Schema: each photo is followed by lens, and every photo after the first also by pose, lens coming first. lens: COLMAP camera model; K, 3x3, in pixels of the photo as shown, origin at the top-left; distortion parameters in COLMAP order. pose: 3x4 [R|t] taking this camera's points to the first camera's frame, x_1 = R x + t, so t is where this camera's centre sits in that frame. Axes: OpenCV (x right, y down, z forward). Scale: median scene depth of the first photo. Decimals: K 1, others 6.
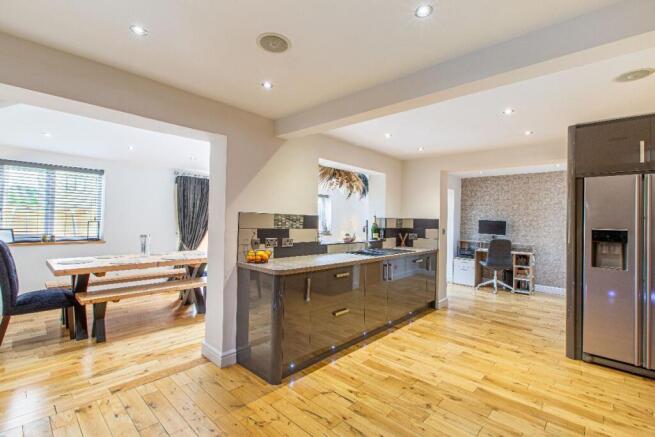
lens RADIAL K [[298.0, 0, 329.2], [0, 298.0, 214.7], [0, 0, 1]] dist [0.001479, 0.000374]
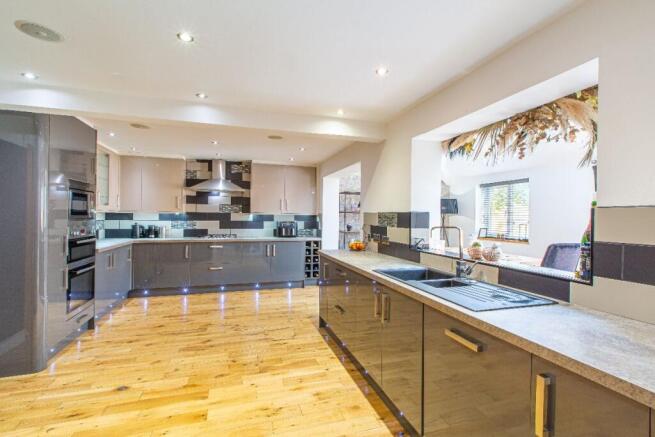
lens RADIAL K [[298.0, 0, 326.1], [0, 298.0, 216.6], [0, 0, 1]] dist [0.001479, 0.000374]
pose [[-0.505436, -0.028477, -0.862394, 0.827279], [-0.004730, 0.999532, -0.030233, 0.043889], [0.862851, -0.011201, -0.505334, 1.319898]]
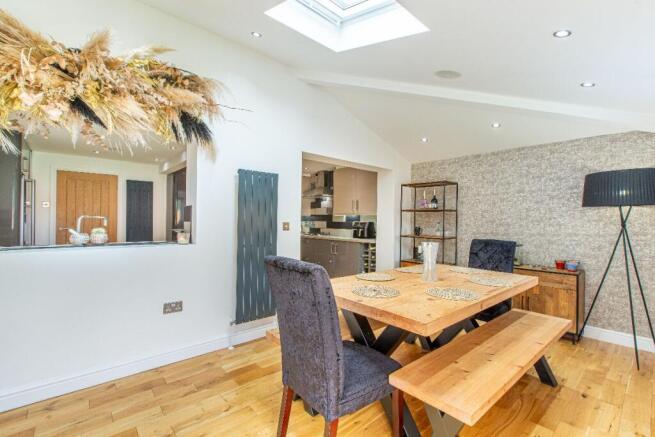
lens RADIAL K [[298.0, 0, 325.2], [0, 298.0, 221.0], [0, 0, 1]] dist [0.001479, 0.000374]
pose [[-0.992772, -0.035975, 0.114493, -0.589537], [-0.038137, 0.999132, -0.016744, 0.050249], [-0.113791, -0.020989, -0.993283, 1.983041]]
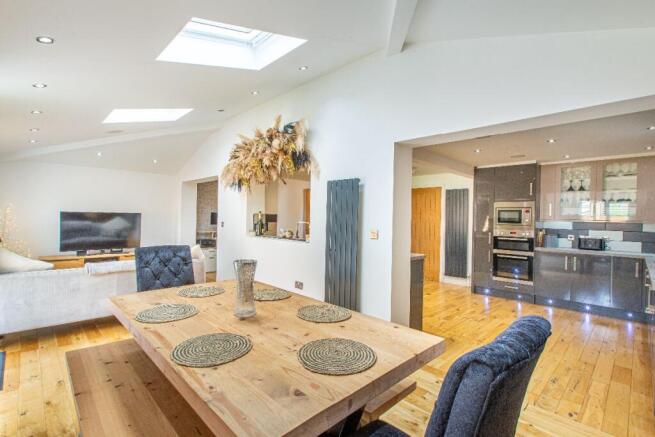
lens RADIAL K [[298.0, 0, 332.8], [0, 298.0, 219.3], [0, 0, 1]] dist [0.001479, 0.000374]
pose [[0.053808, -0.025263, 0.998232, -1.229027], [-0.038274, 0.998893, 0.027343, -0.012815], [-0.997817, -0.039678, 0.052782, 1.007479]]
